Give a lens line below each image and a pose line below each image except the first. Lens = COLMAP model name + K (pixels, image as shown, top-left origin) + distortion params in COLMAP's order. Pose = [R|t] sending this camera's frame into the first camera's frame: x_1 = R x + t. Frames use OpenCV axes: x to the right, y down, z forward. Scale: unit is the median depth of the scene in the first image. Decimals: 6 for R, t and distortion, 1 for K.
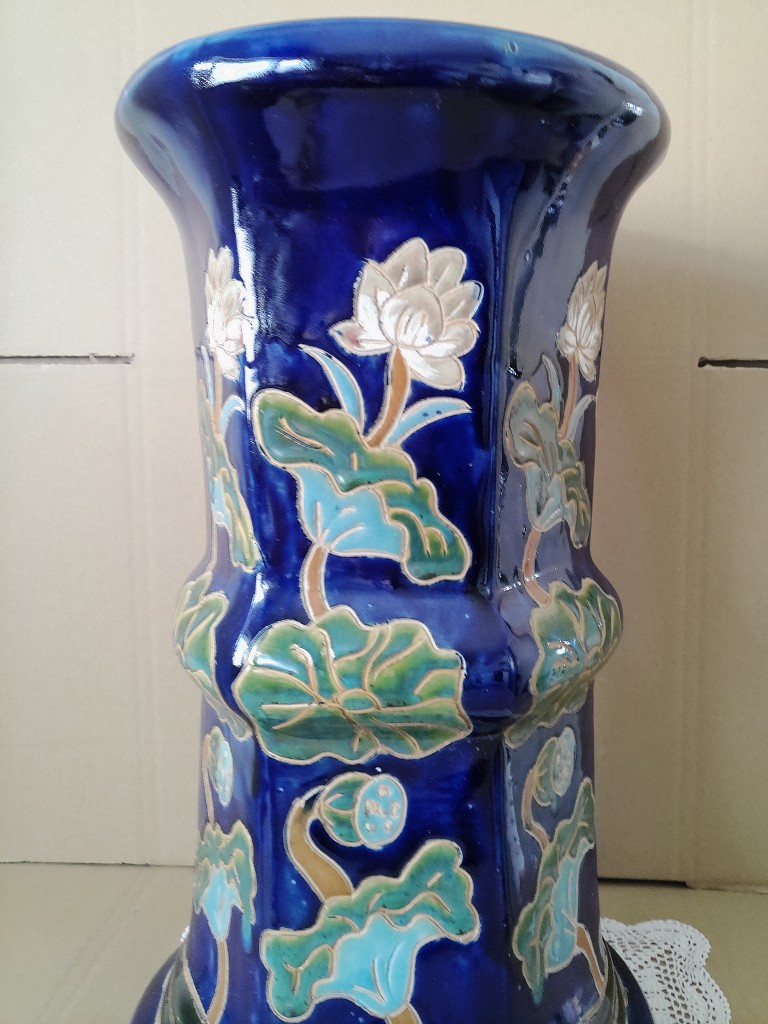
lens RADIAL K [[938.6, 0, 416.6], [0, 938.6, 508.9], [0, 0, 1]] dist [-0.048428, 0.134627]
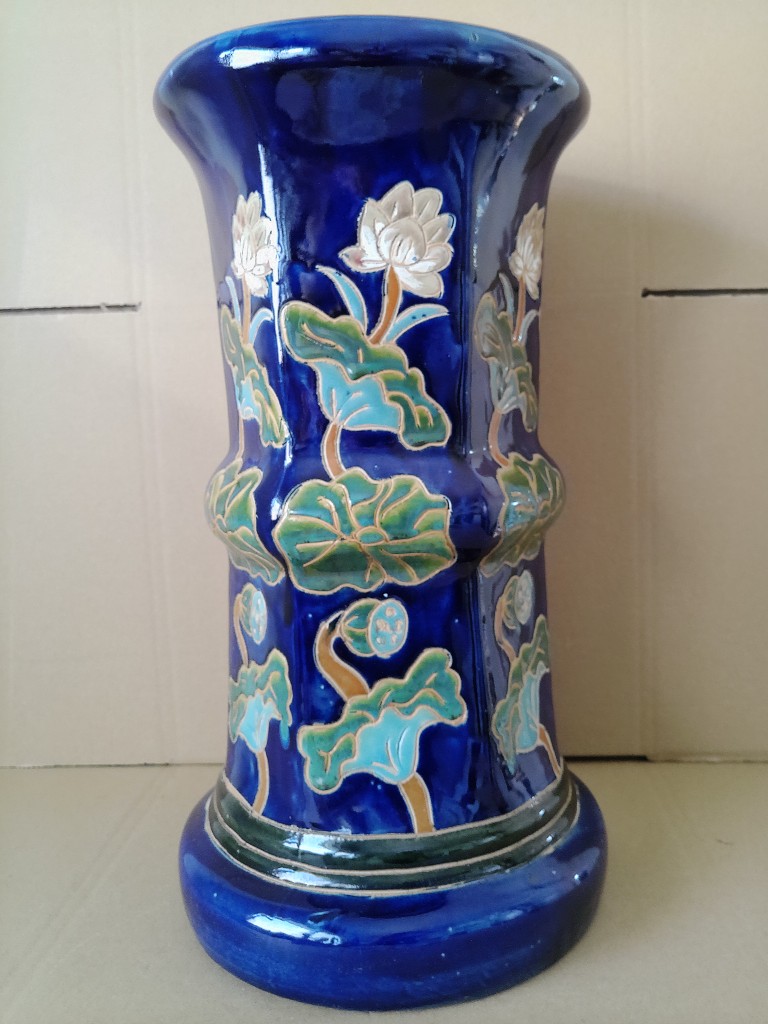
lens RADIAL K [[857.0, 0, 431.1], [0, 857.0, 473.9], [0, 0, 1]] dist [-0.012022, -0.009113]
pose [[0.996800, -0.037422, 0.070629, -0.055231], [0.036375, 0.999209, 0.016059, 0.092875], [-0.071174, -0.013439, 0.997373, -0.188757]]
